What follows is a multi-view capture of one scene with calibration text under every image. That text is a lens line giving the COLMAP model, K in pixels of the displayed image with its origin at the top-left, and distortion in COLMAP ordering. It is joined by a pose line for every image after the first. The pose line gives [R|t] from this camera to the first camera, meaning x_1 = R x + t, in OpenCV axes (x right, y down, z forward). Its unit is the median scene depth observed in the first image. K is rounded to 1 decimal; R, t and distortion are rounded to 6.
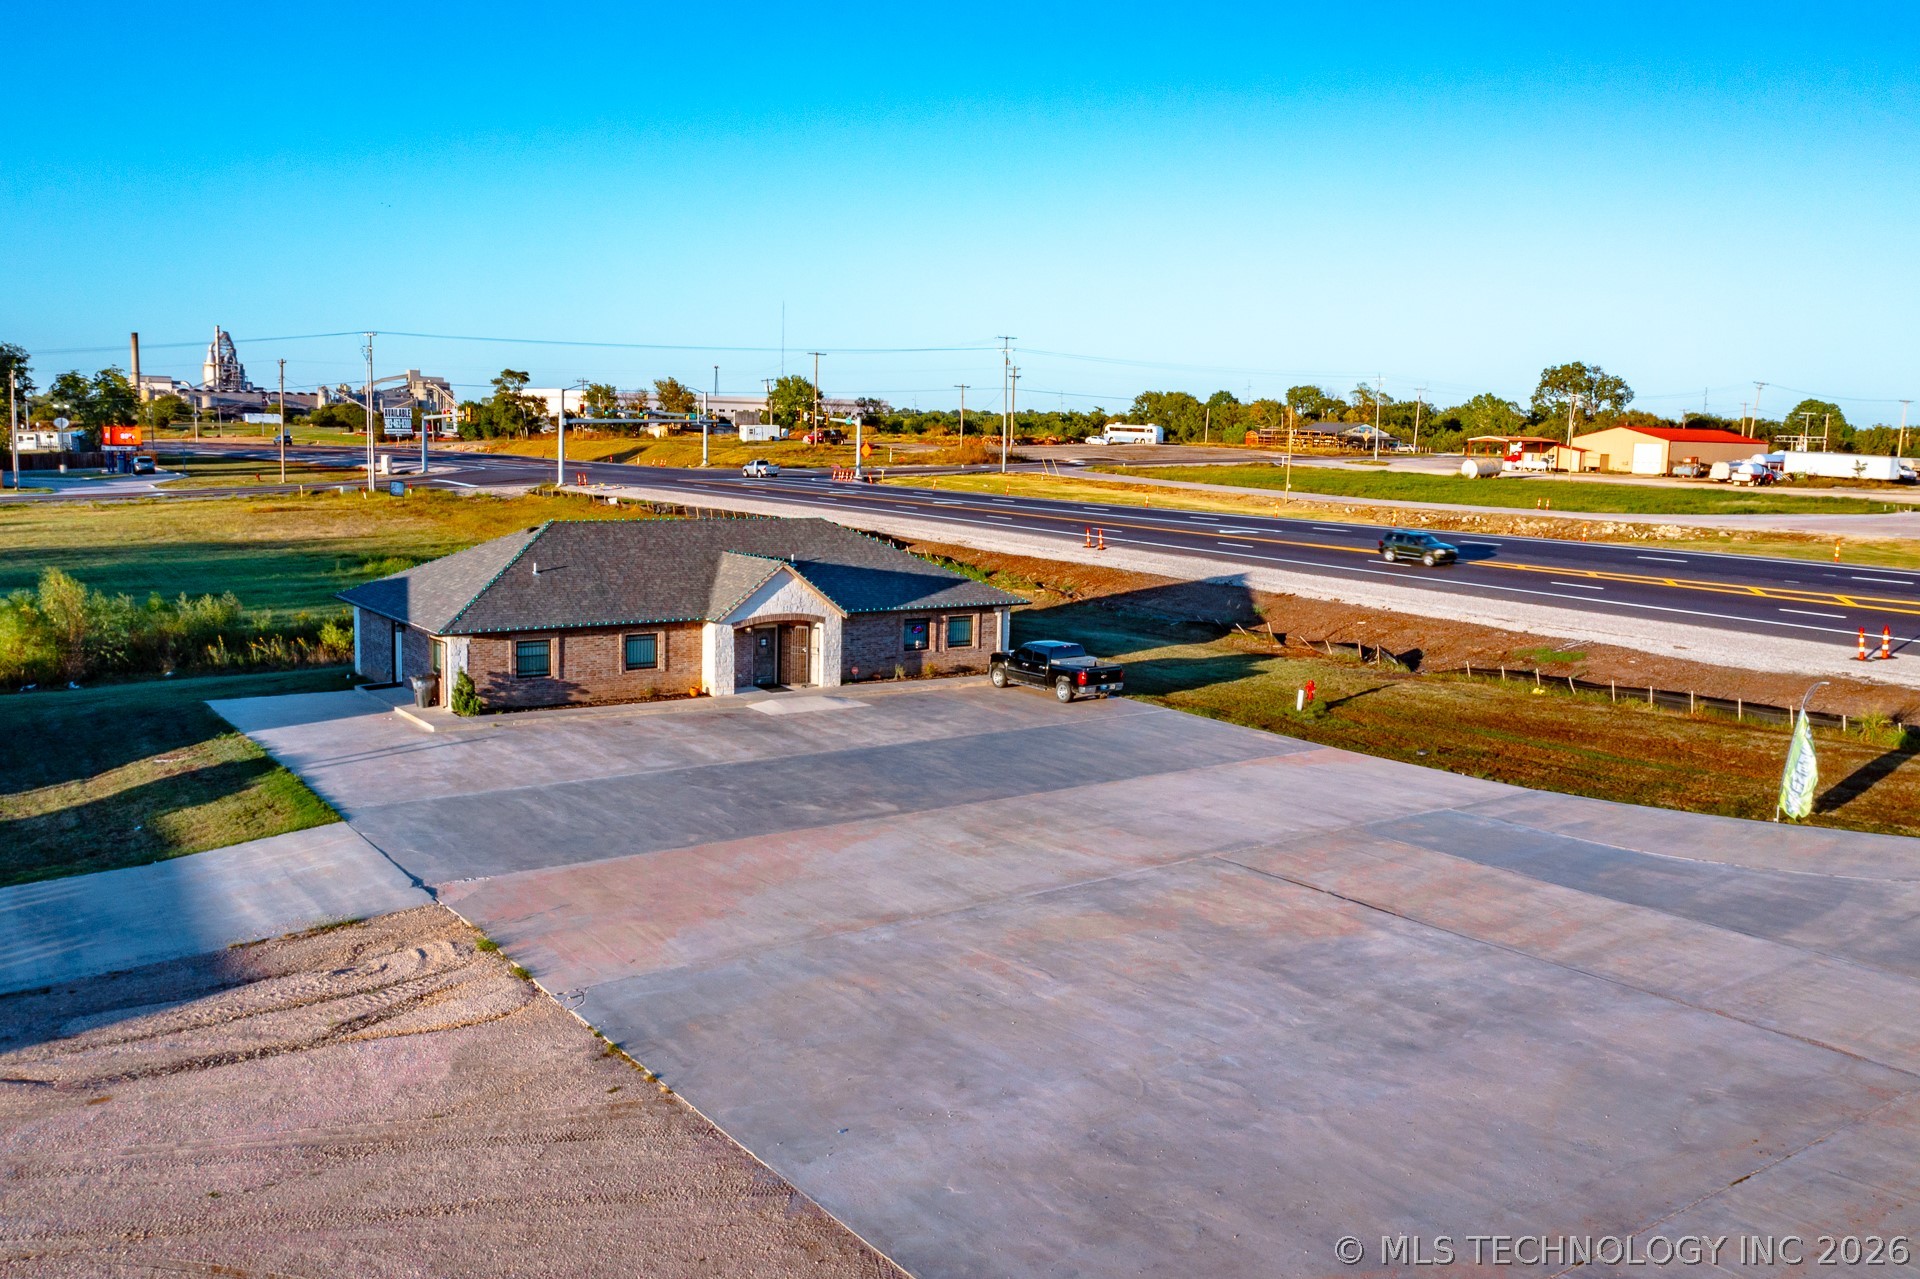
lens RADIAL K [[1623.3, 0, 960.0], [0, 1623.3, 639.5], [0, 0, 1]] dist [-0.016106, 0.002306]
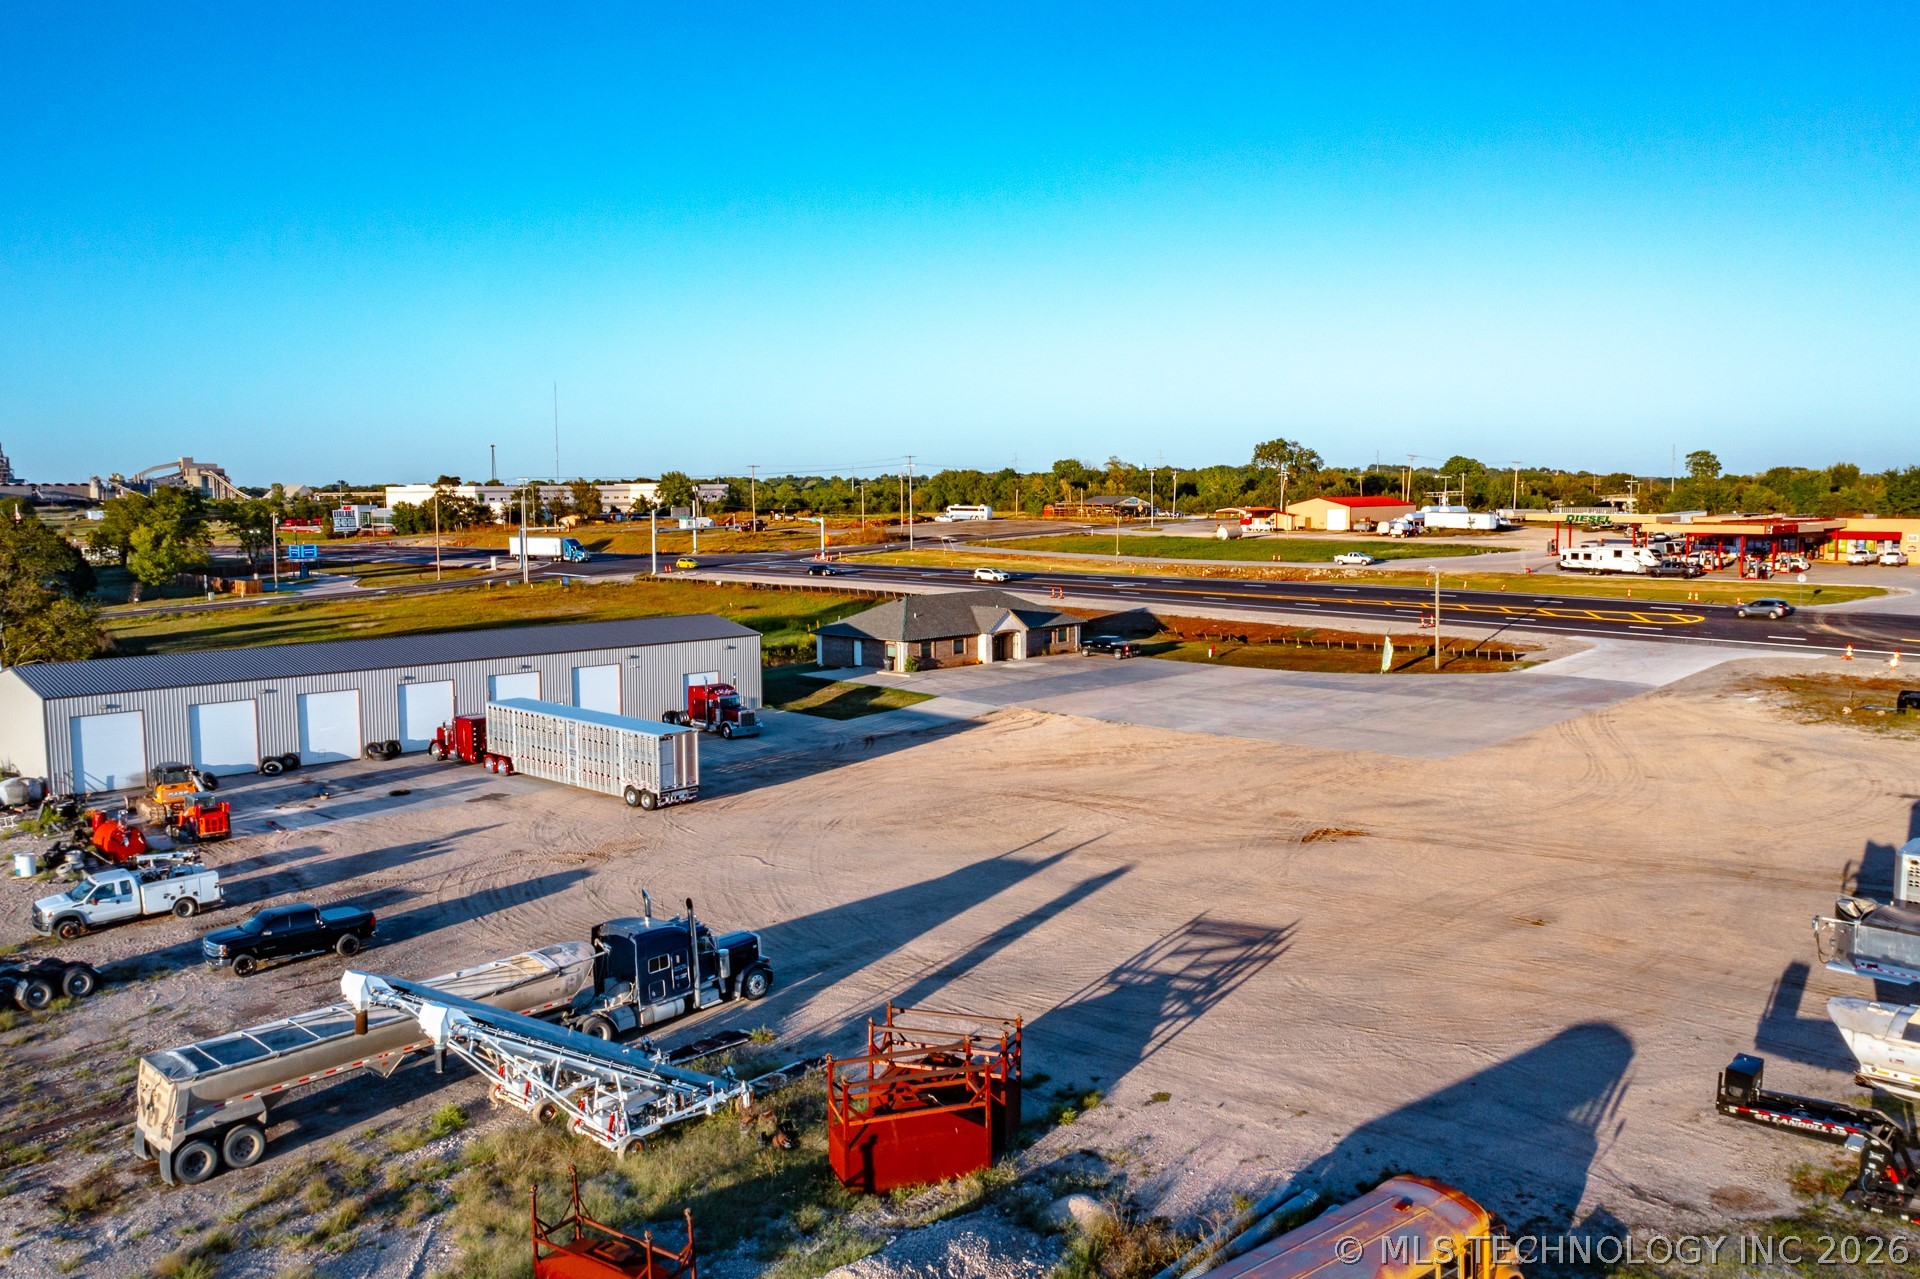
lens RADIAL K [[1567.1, 0, 960.0], [0, 1567.1, 639.5], [0, 0, 1]] dist [-0.021133, 0.015138]
pose [[0.985917, -0.050510, 0.159424, -0.183261], [0.055511, 0.998091, -0.027075, 0.019604], [-0.157752, 0.035543, 0.986839, -0.438041]]
